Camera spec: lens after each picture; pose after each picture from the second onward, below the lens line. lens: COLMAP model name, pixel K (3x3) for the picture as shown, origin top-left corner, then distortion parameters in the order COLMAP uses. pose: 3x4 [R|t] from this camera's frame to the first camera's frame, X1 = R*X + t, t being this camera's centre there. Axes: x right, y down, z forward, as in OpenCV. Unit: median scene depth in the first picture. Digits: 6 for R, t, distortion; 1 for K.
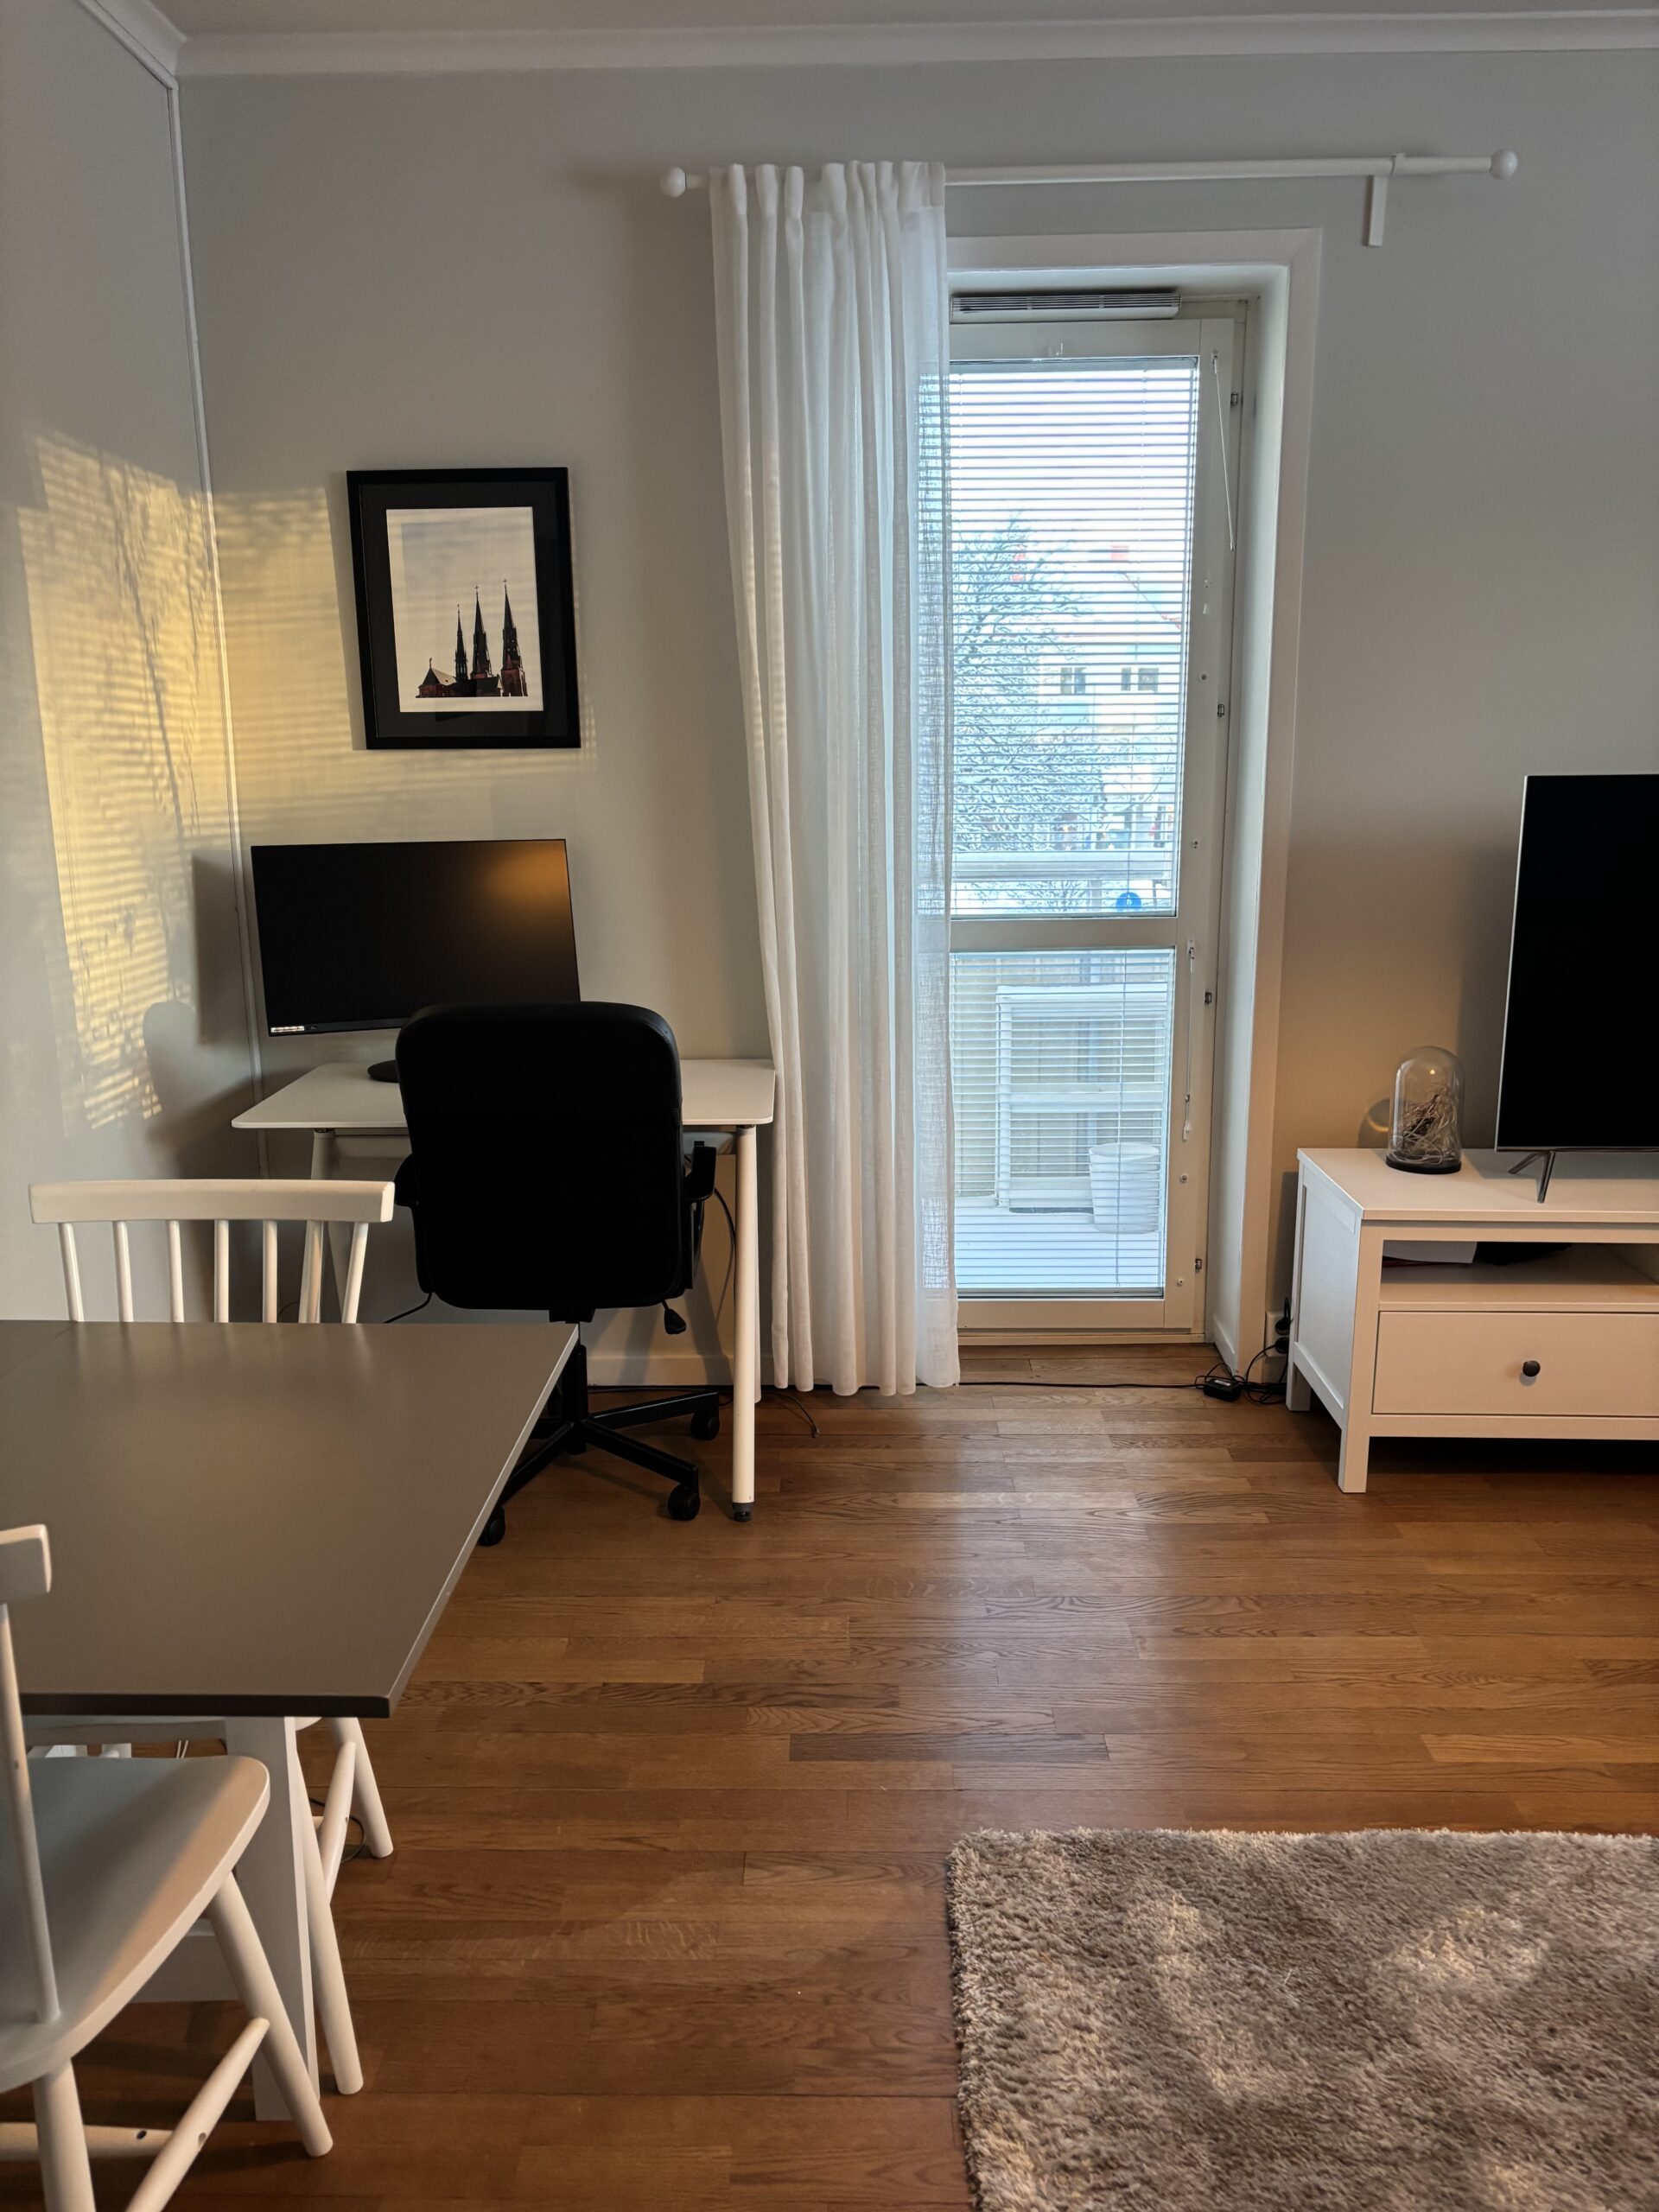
lens RADIAL K [[1670.3, 0, 830.2], [0, 1670.3, 1106.9], [0, 0, 1]] dist [0.015215, -0.010394]
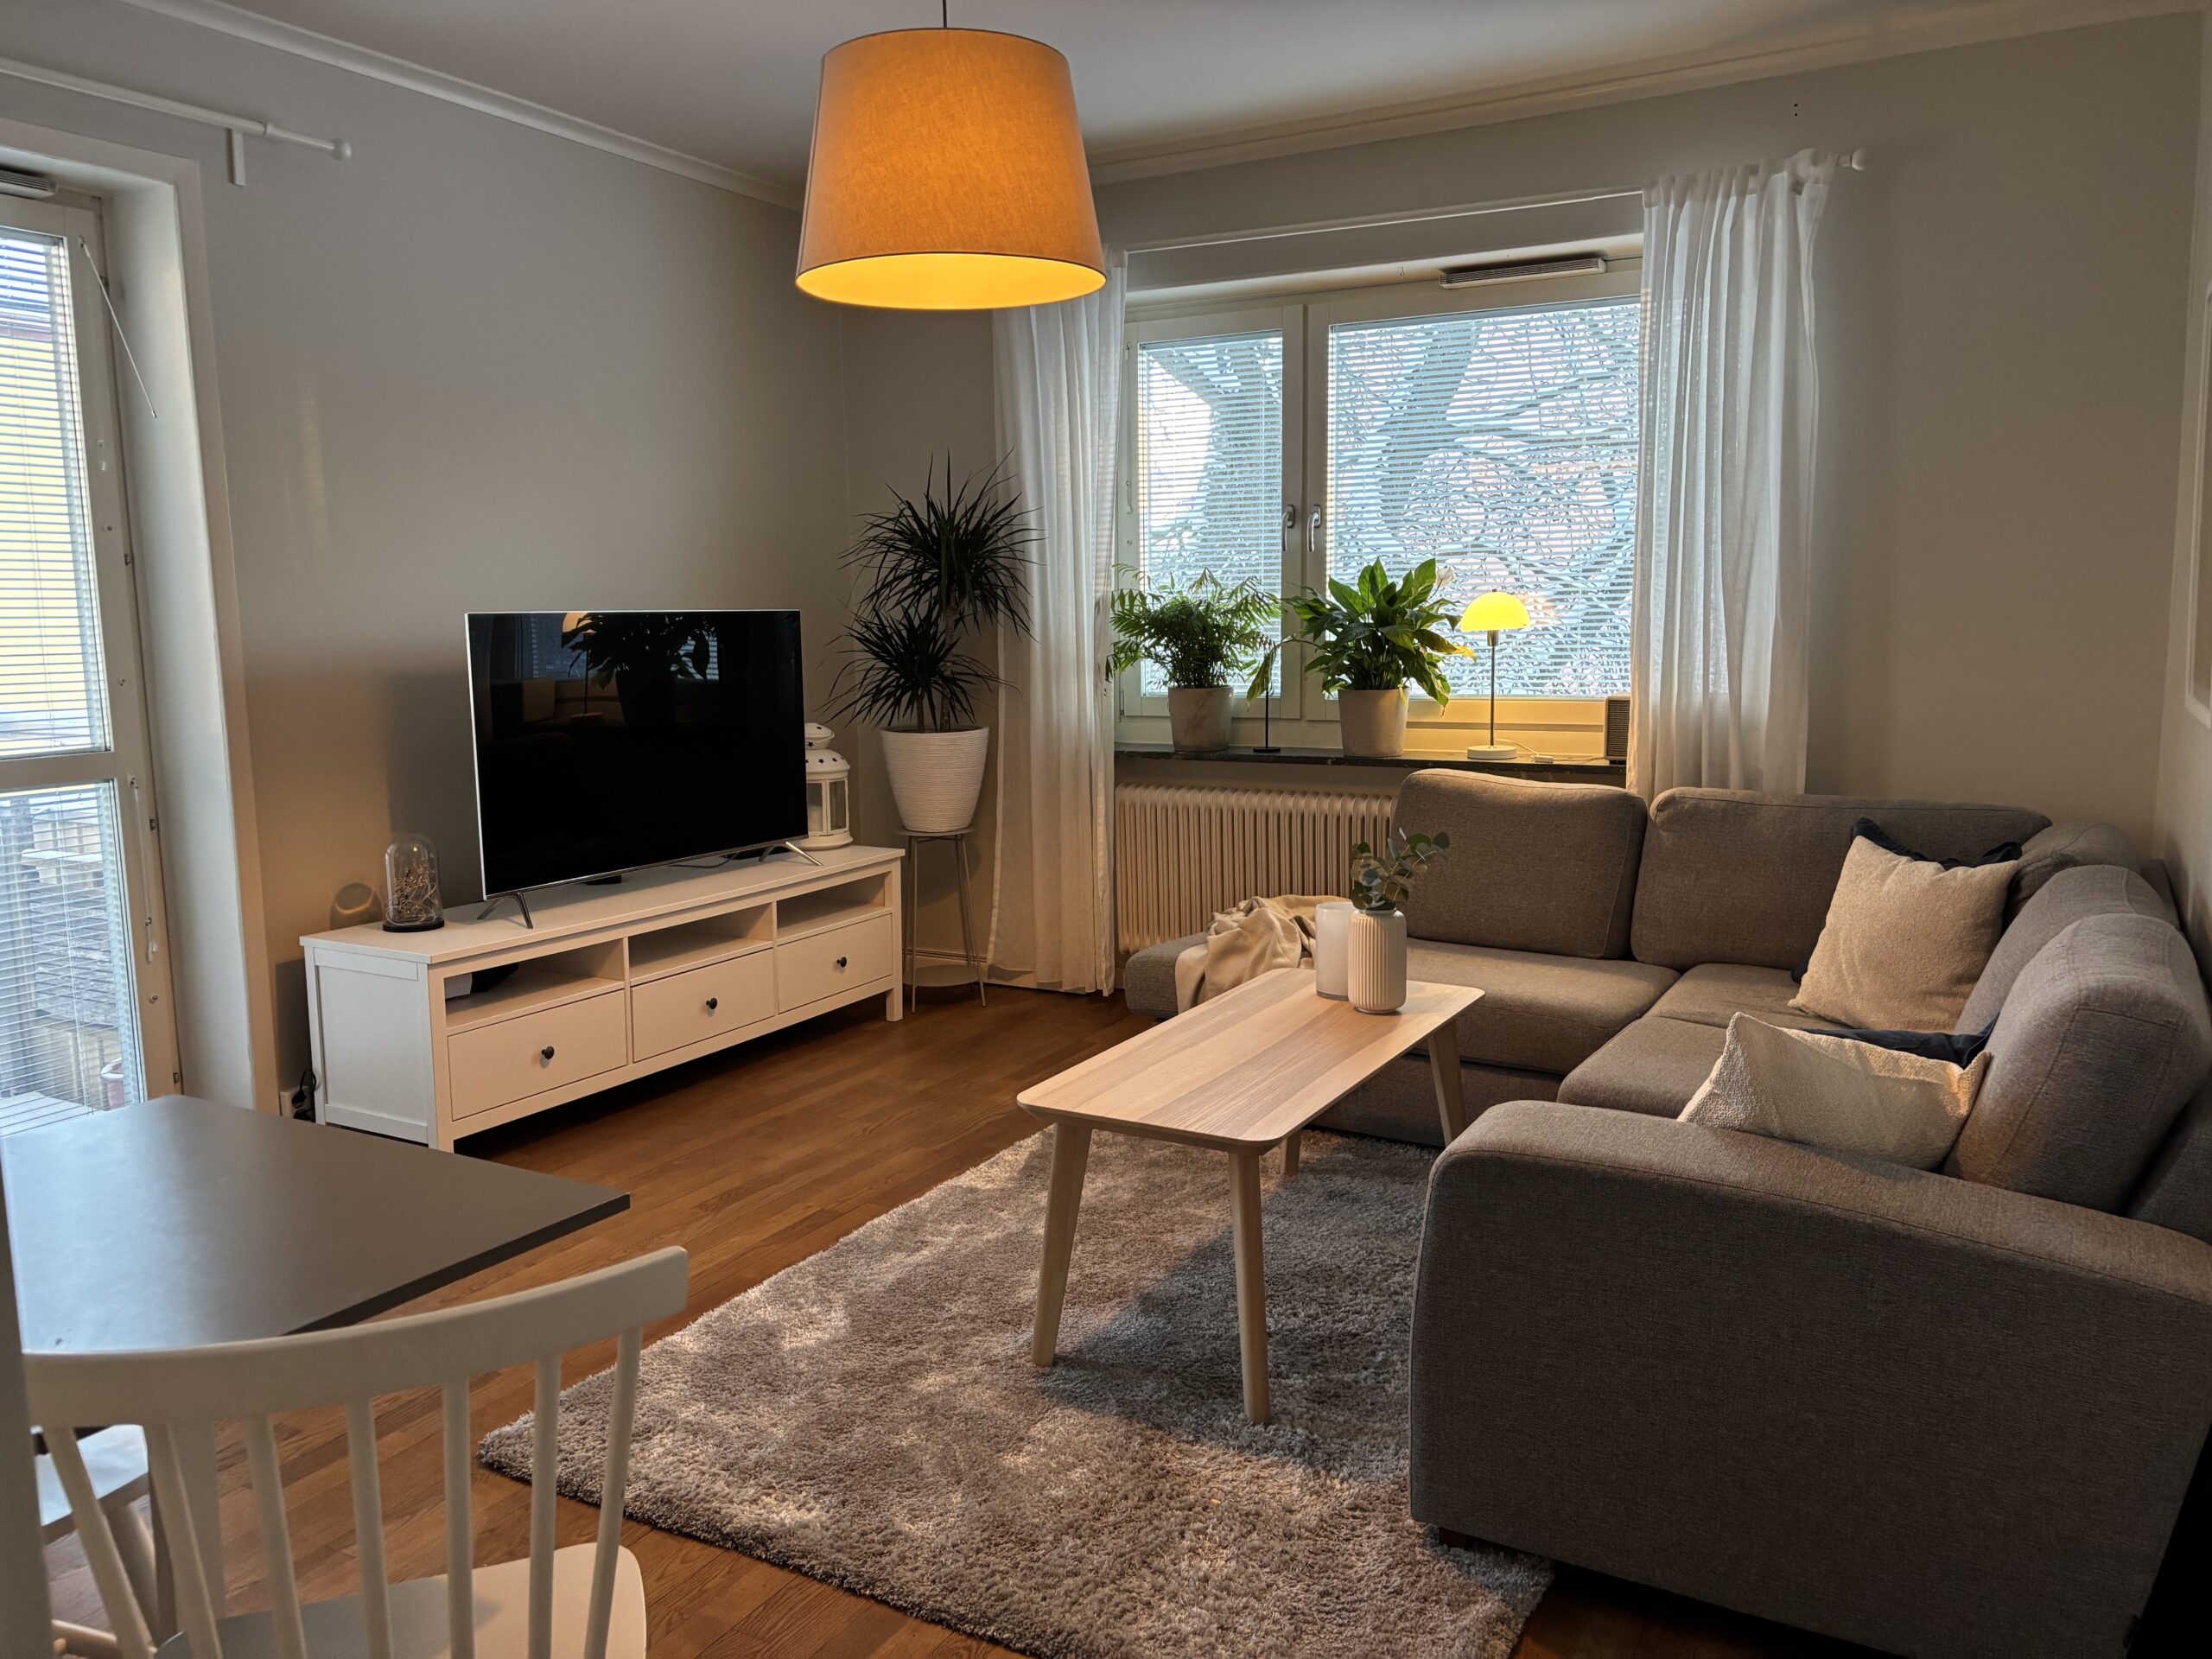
lens RADIAL K [[1670.3, 0, 1105.8], [0, 1670.3, 826.1], [0, 0, 1]] dist [0.015215, -0.010394]
pose [[0.470904, -0.116649, 0.874438, -0.492731], [0.188961, 0.981551, 0.029178, 0.023049], [-0.861709, 0.151495, 0.484259, -0.053749]]
